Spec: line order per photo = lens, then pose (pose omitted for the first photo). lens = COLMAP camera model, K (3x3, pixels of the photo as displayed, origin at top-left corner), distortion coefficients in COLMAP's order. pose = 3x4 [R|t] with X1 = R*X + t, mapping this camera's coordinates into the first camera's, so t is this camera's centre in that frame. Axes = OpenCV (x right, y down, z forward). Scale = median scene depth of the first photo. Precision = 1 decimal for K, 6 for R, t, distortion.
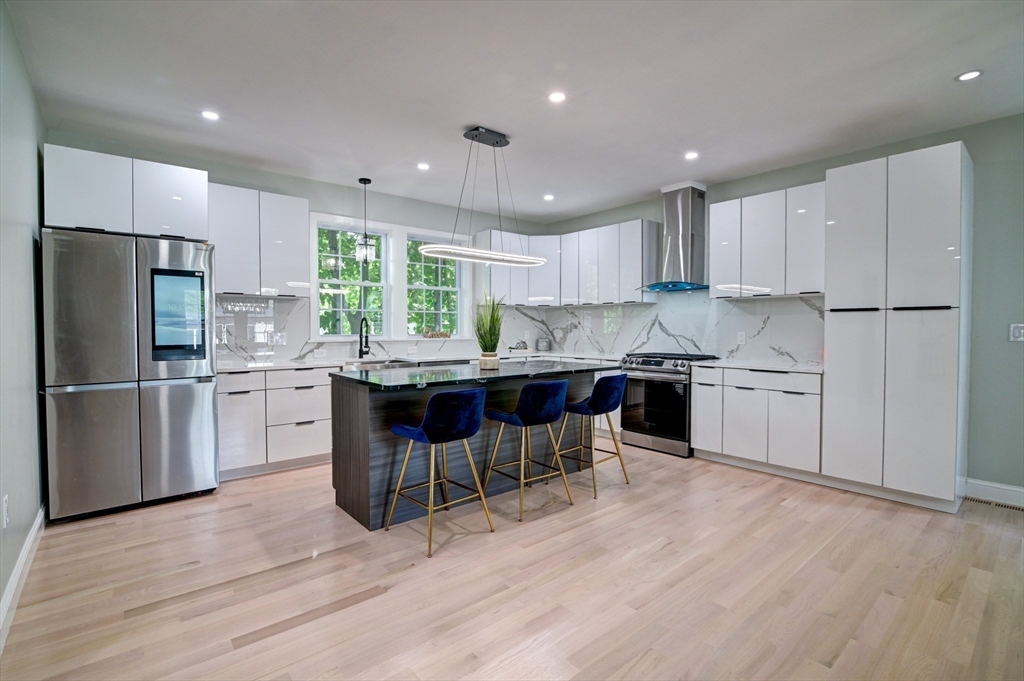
lens RADIAL K [[467.3, 0, 509.0], [0, 467.3, 337.7], [0, 0, 1]] dist [-0.017126, -0.000405]
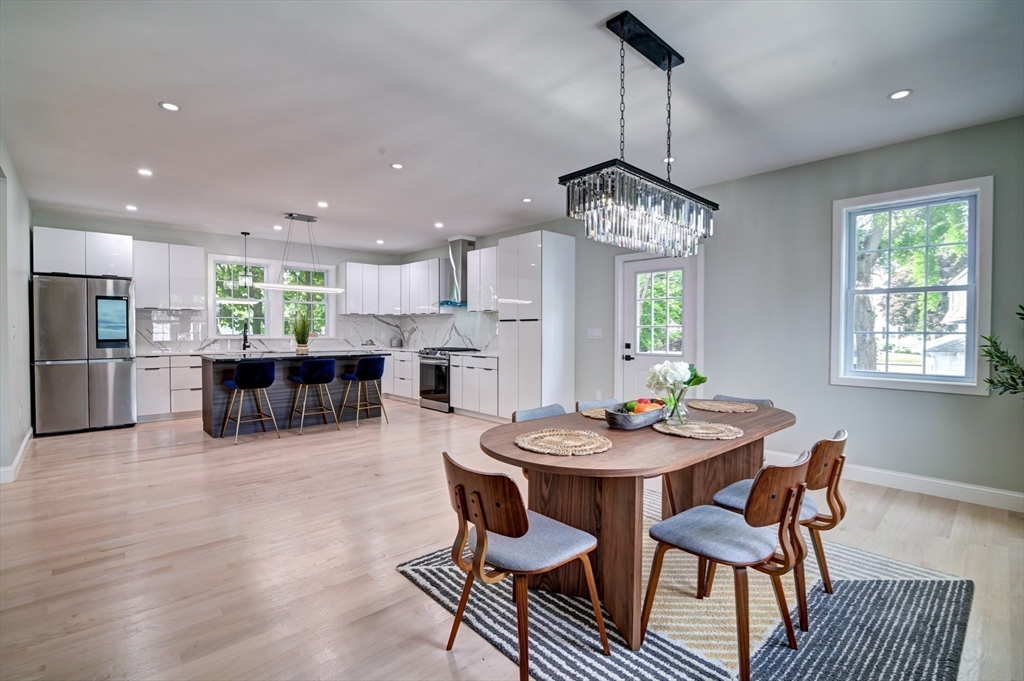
lens RADIAL K [[475.4, 0, 514.3], [0, 475.4, 338.0], [0, 0, 1]] dist [-0.014533, -0.000288]
pose [[0.999088, 0.002653, 0.042627, 0.547387], [-0.002363, 0.999974, -0.006846, 0.014697], [-0.042644, 0.006739, 0.999068, -0.630004]]
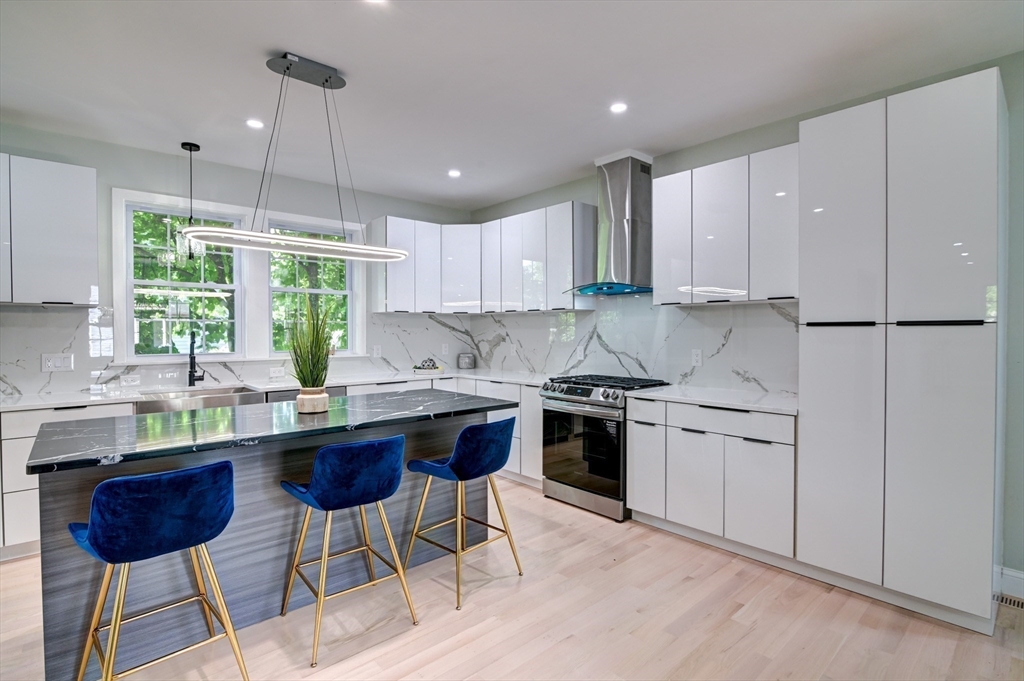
lens RADIAL K [[492.8, 0, 510.9], [0, 492.8, 337.0], [0, 0, 1]] dist [-0.015176, -0.000542]
pose [[0.999561, -0.003579, 0.029421, 0.188970], [0.003812, 0.999962, -0.007872, -0.029285], [-0.029392, 0.007981, 0.999536, 0.231420]]
